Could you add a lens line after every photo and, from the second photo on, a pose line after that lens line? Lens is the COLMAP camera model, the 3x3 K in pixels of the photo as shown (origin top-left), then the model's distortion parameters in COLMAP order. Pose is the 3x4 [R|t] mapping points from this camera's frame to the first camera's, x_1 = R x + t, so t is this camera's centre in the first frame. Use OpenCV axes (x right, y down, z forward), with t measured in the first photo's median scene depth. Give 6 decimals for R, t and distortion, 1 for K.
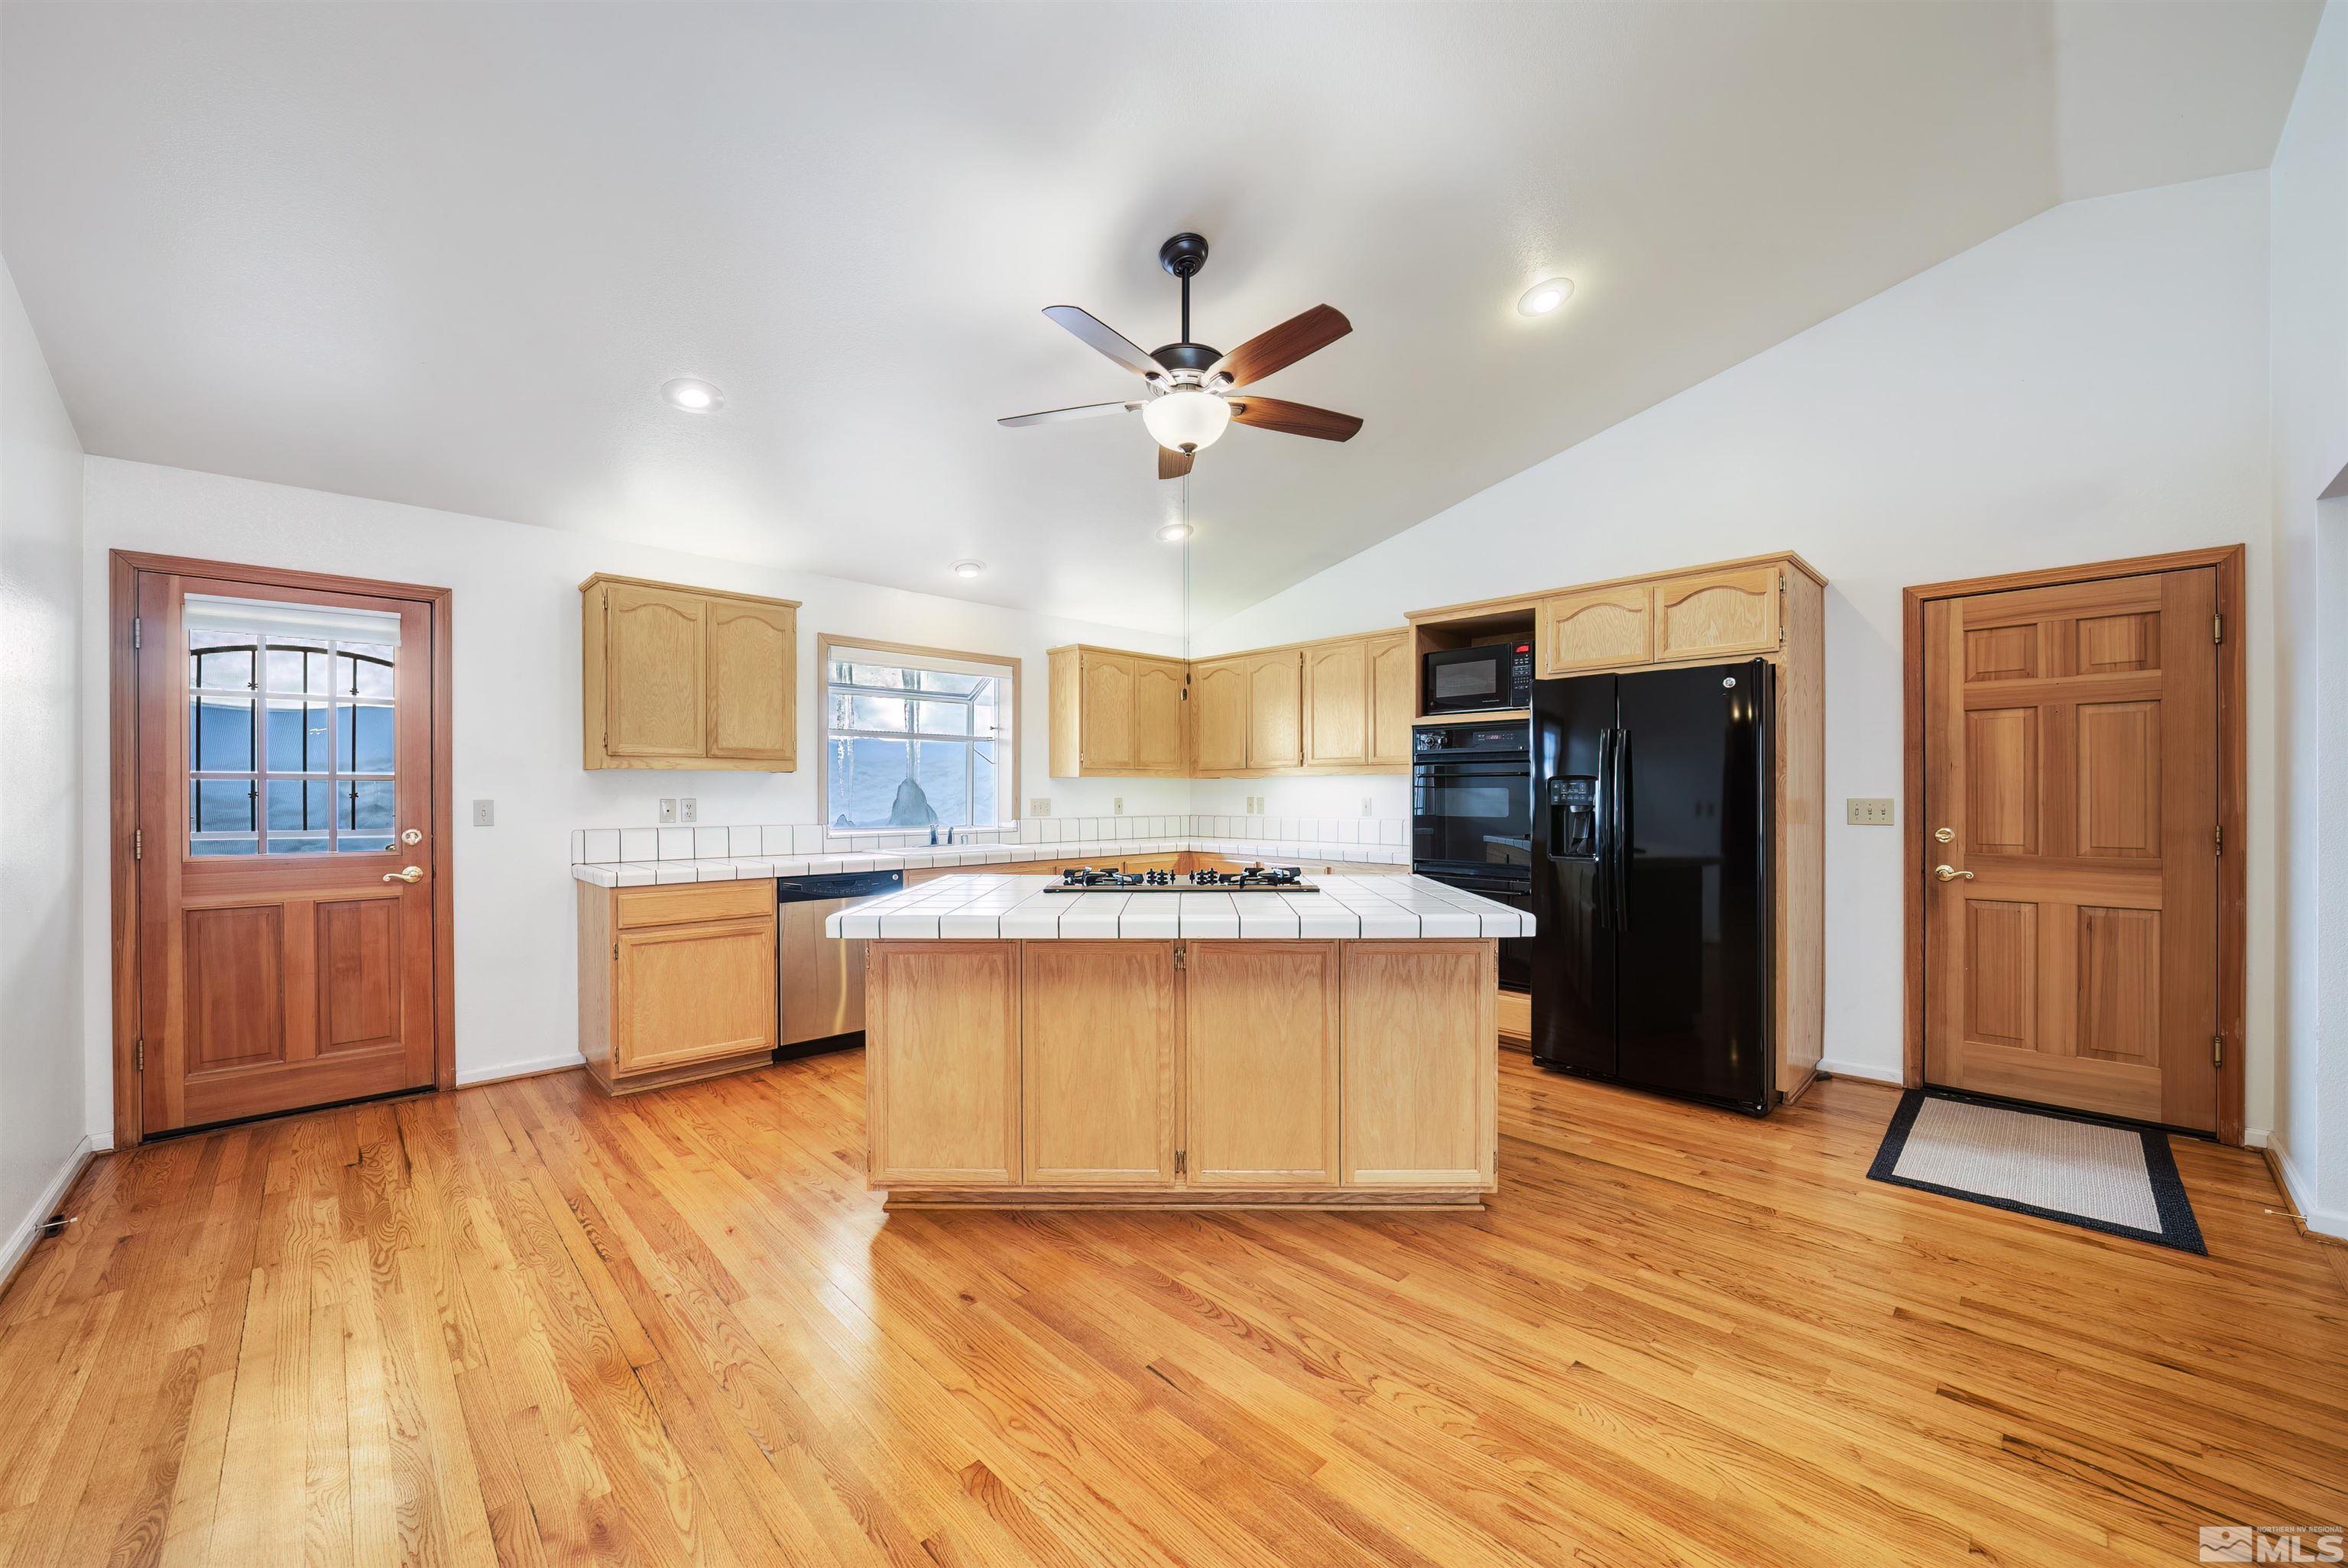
lens RADIAL K [[889.1, 0, 1181.8], [0, 889.1, 799.6], [0, 0, 1]] dist [-0.011675, 0.000070]
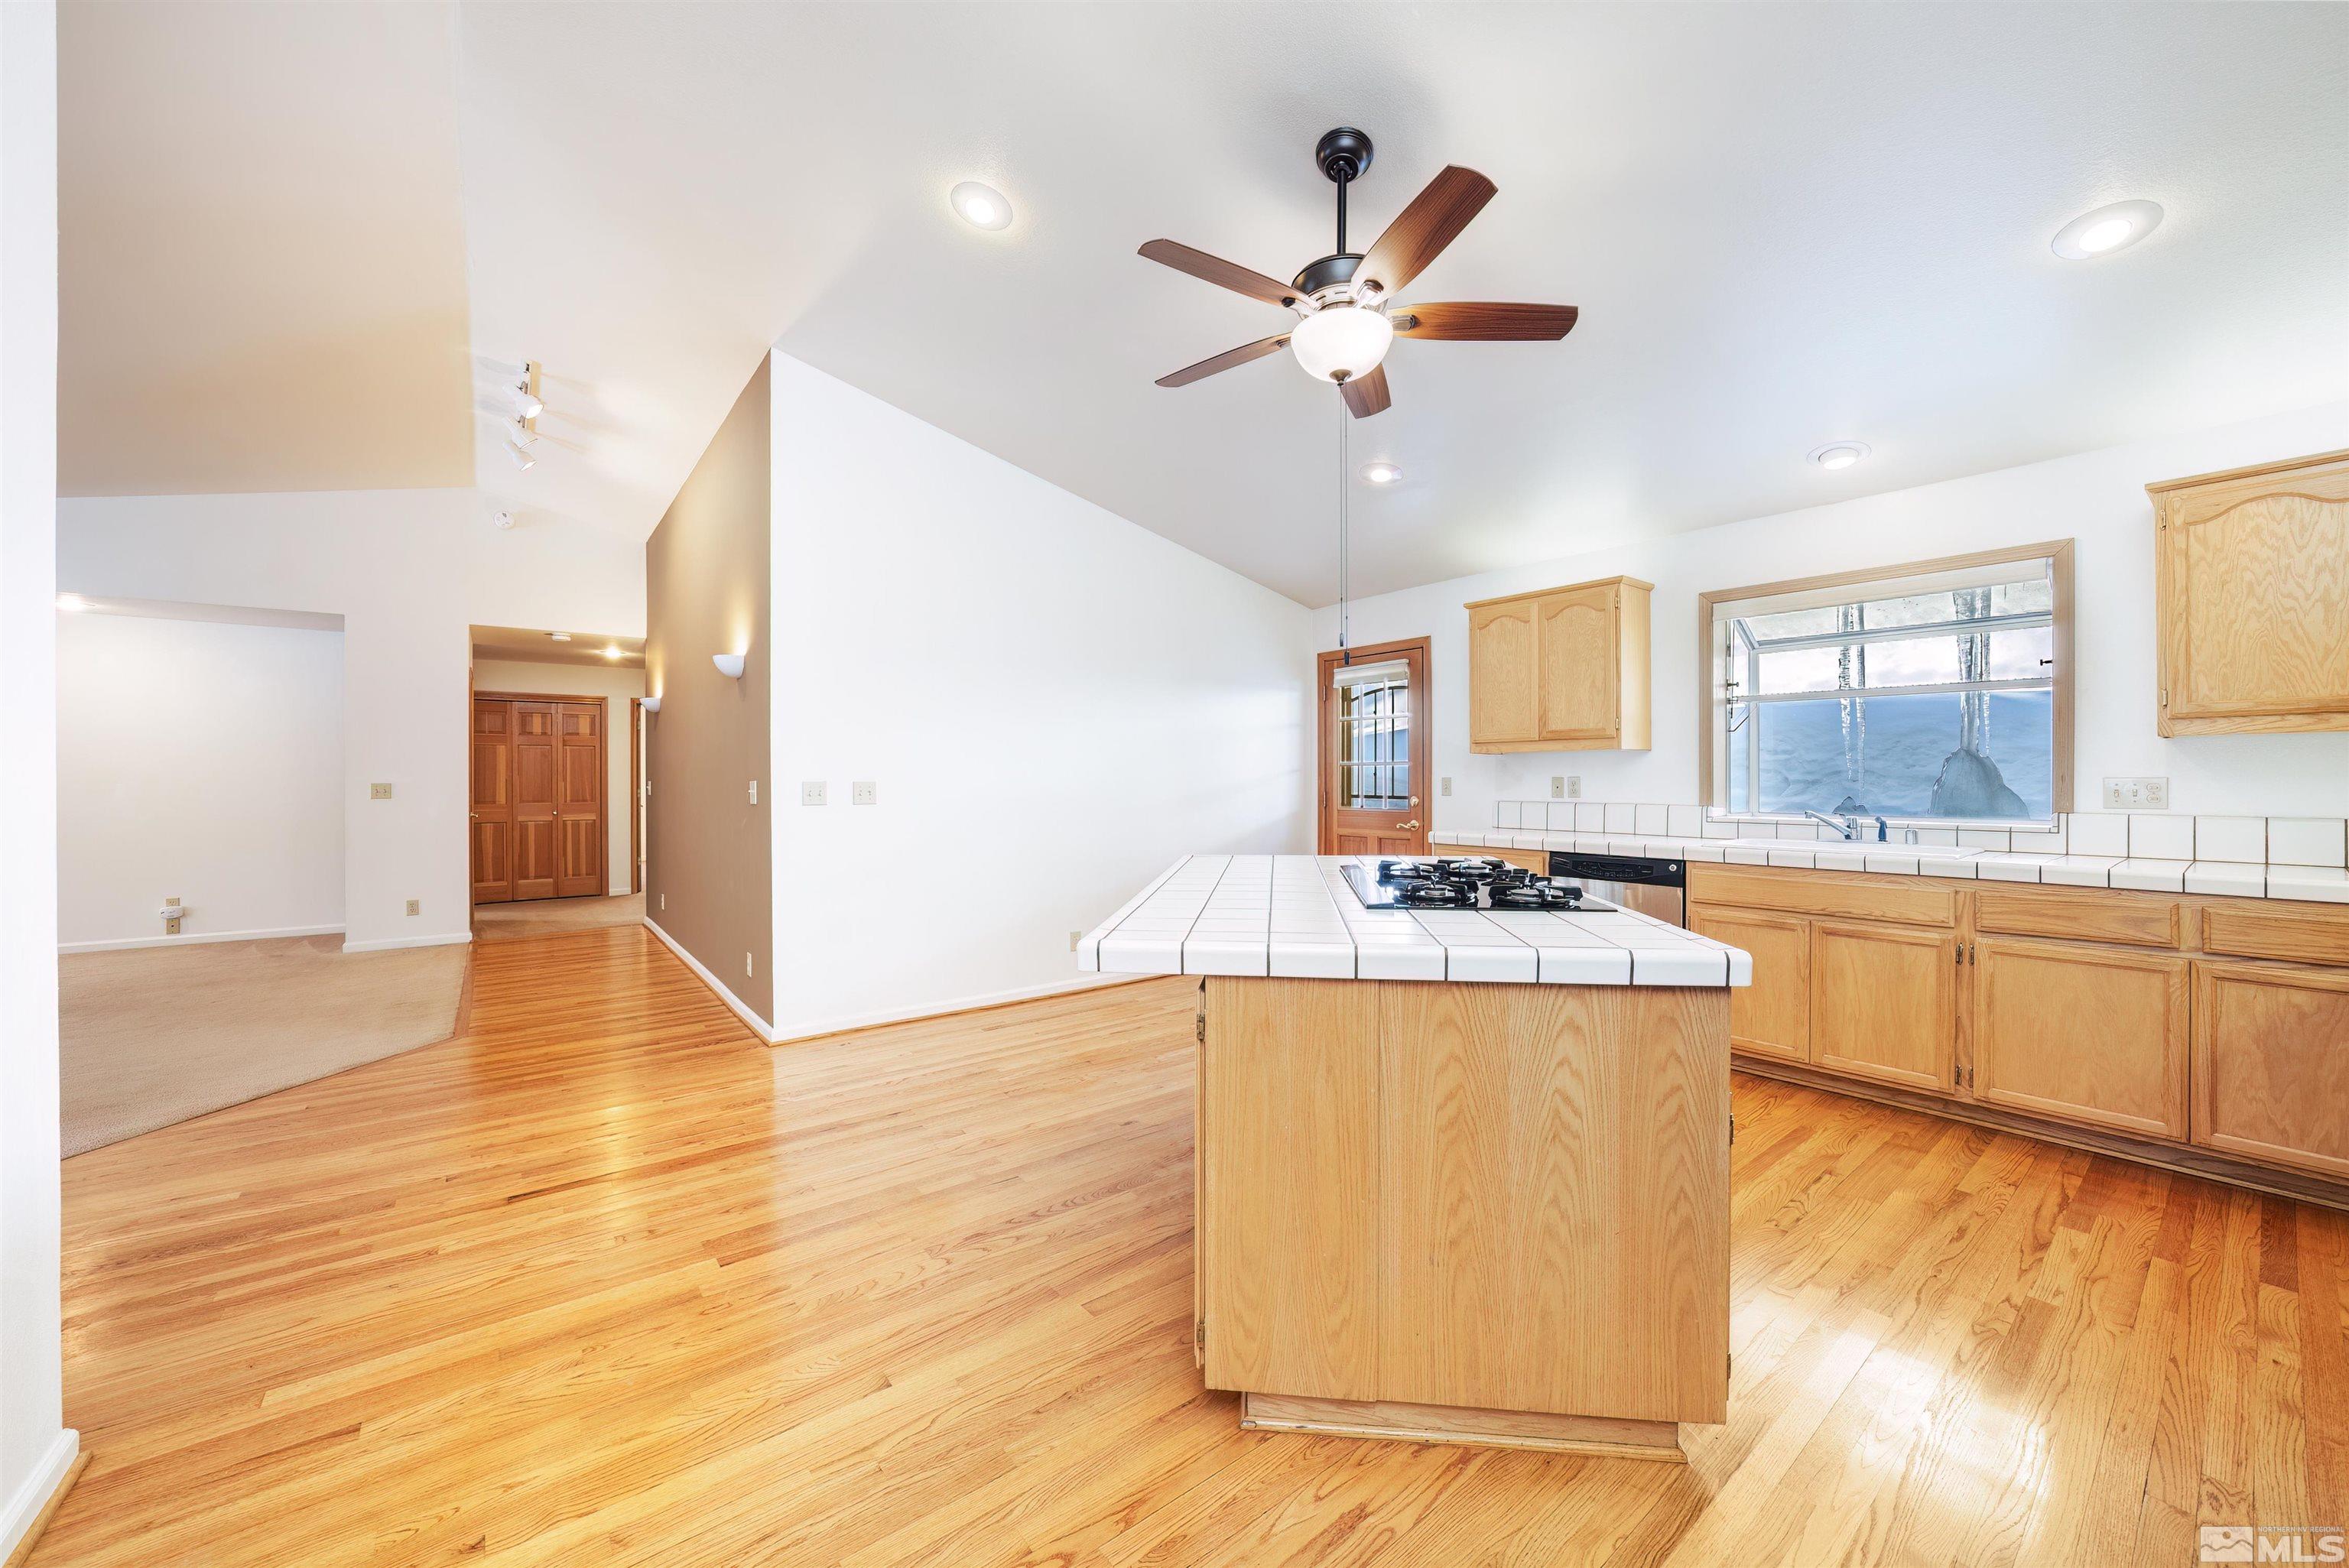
lens RADIAL K [[876.8, 0, 1169.0], [0, 876.8, 780.1], [0, 0, 1]] dist [-0.010050, -0.000048]
pose [[-0.115658, 0.005386, -0.993275, 0.708904], [-0.001603, 0.999983, 0.005609, -0.002876], [0.993288, 0.002241, -0.115647, 0.749629]]
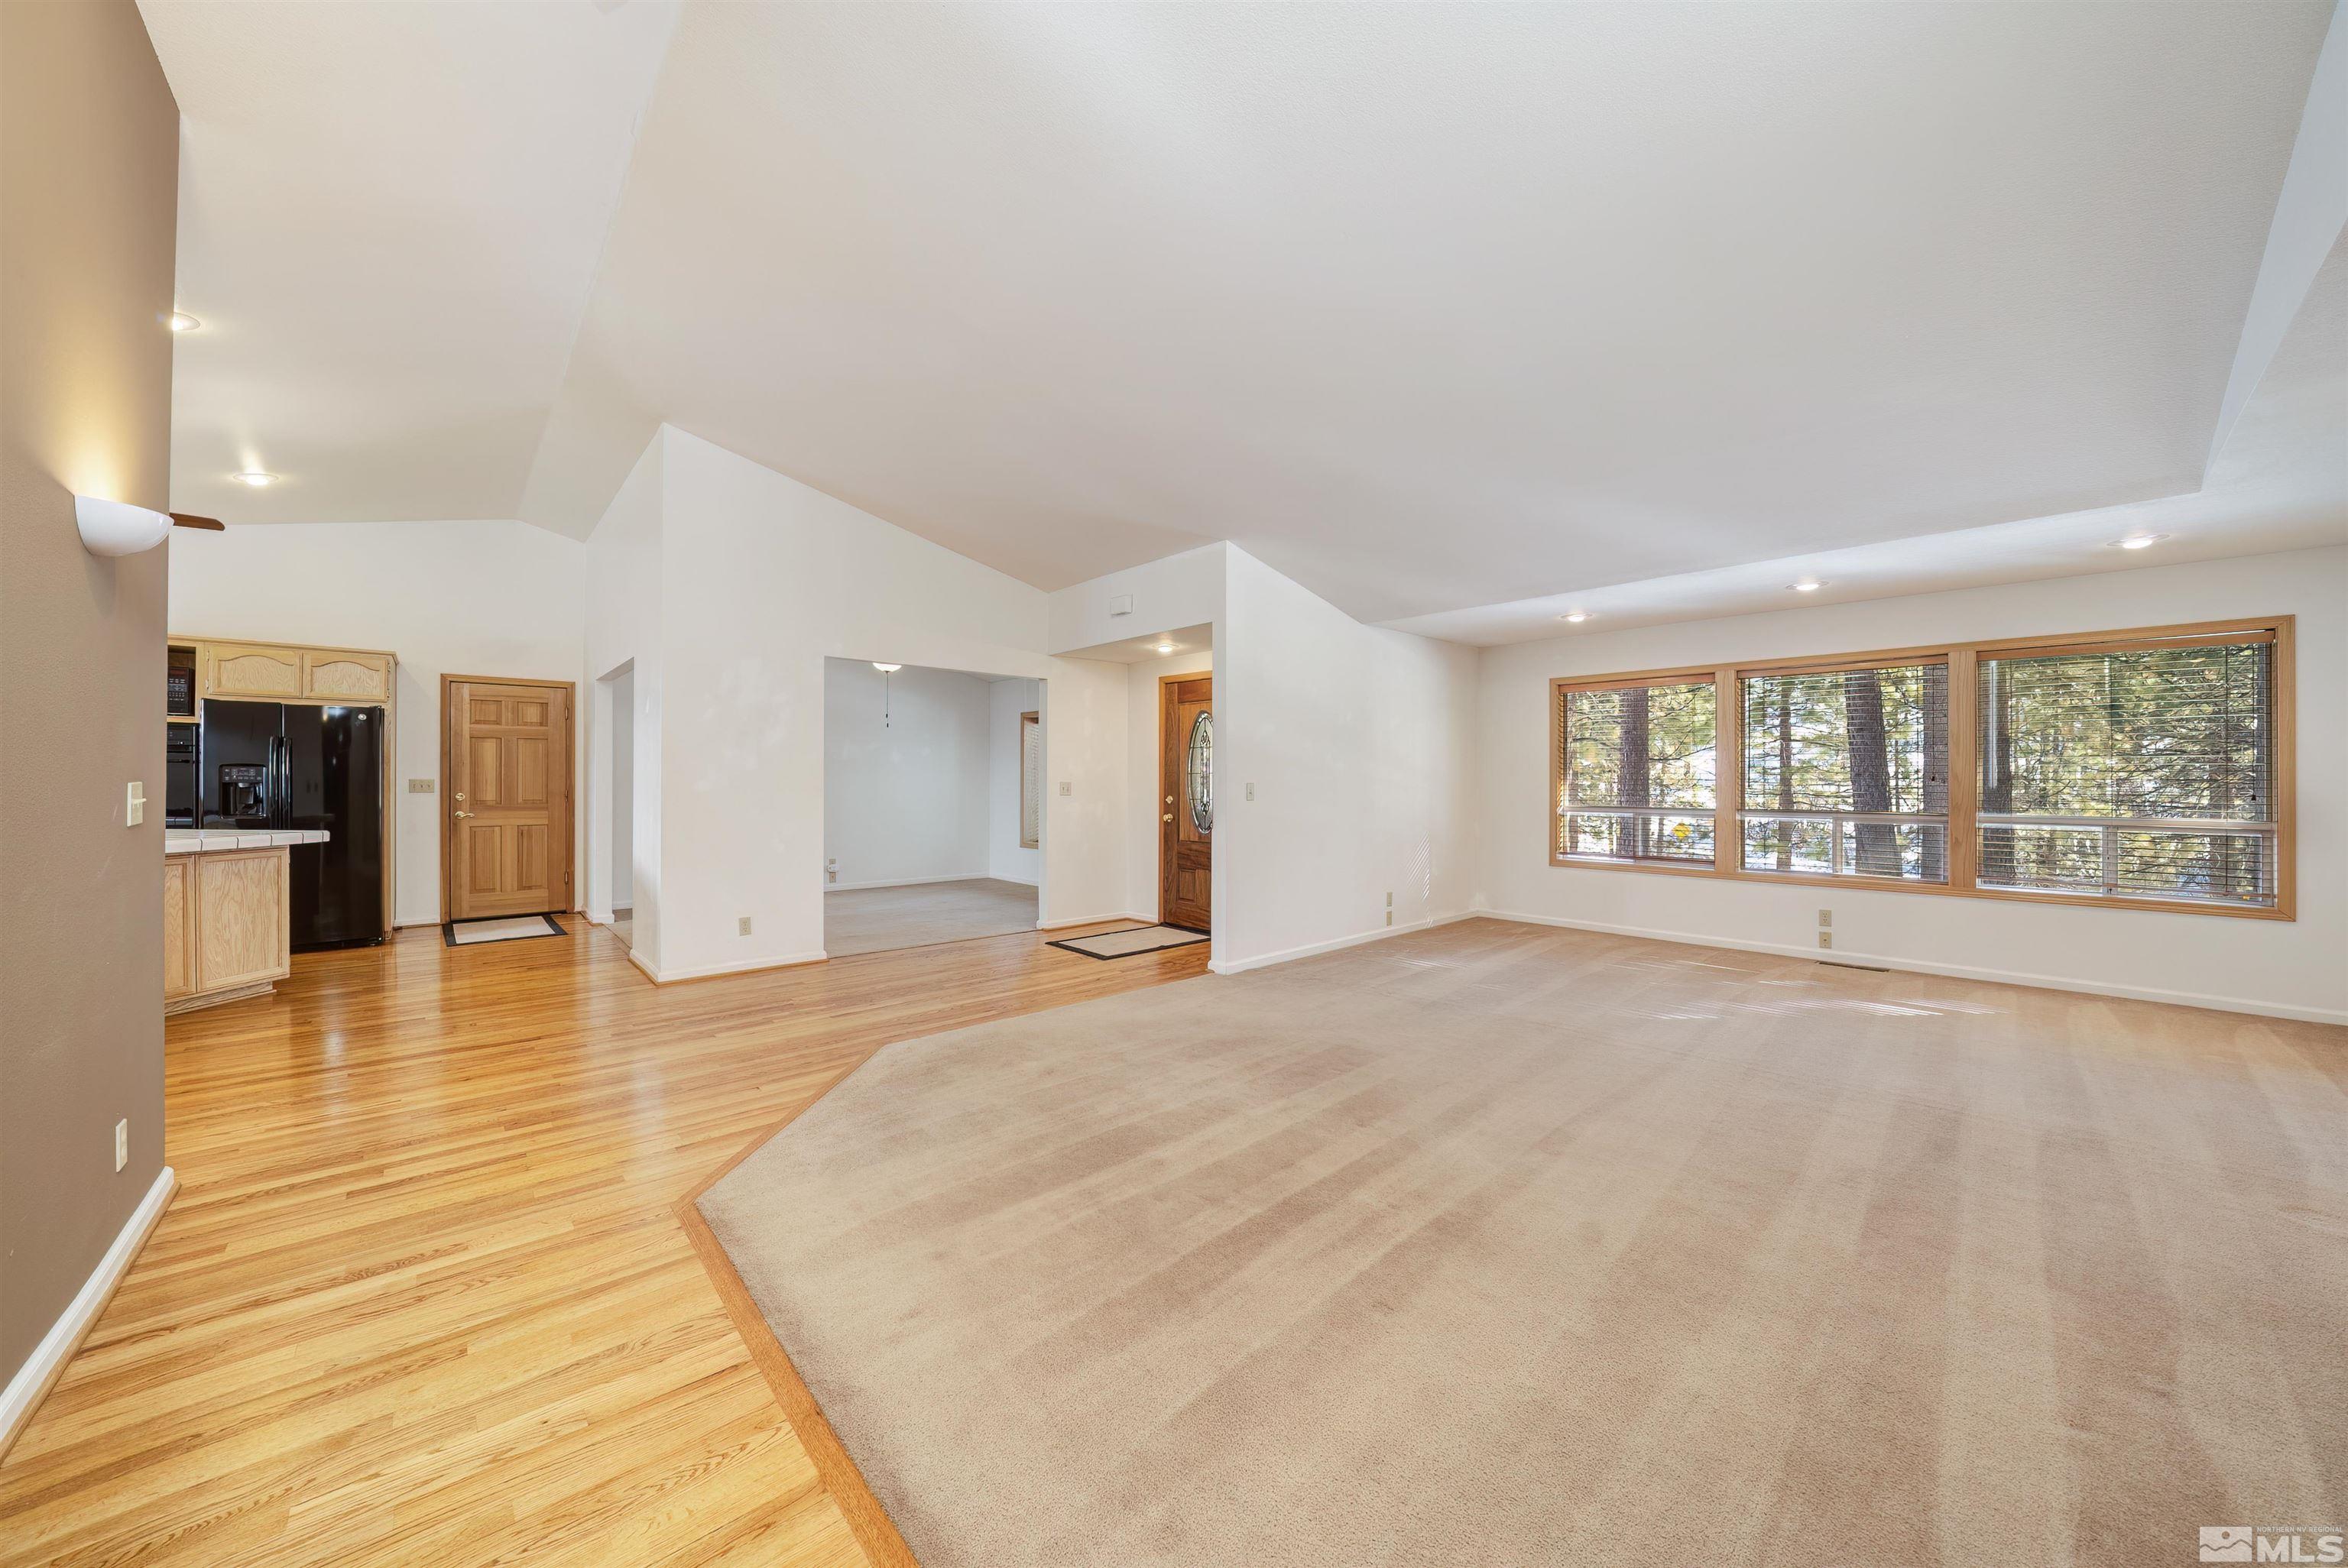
lens RADIAL K [[827.5, 0, 1175.2], [0, 827.5, 778.2], [0, 0, 1]] dist [-0.024131, 0.001338]
pose [[0.036820, 0.004432, 0.999312, -0.976399], [0.001426, 0.999989, -0.004487, 0.007807], [-0.999321, 0.001590, 0.036813, -0.745626]]
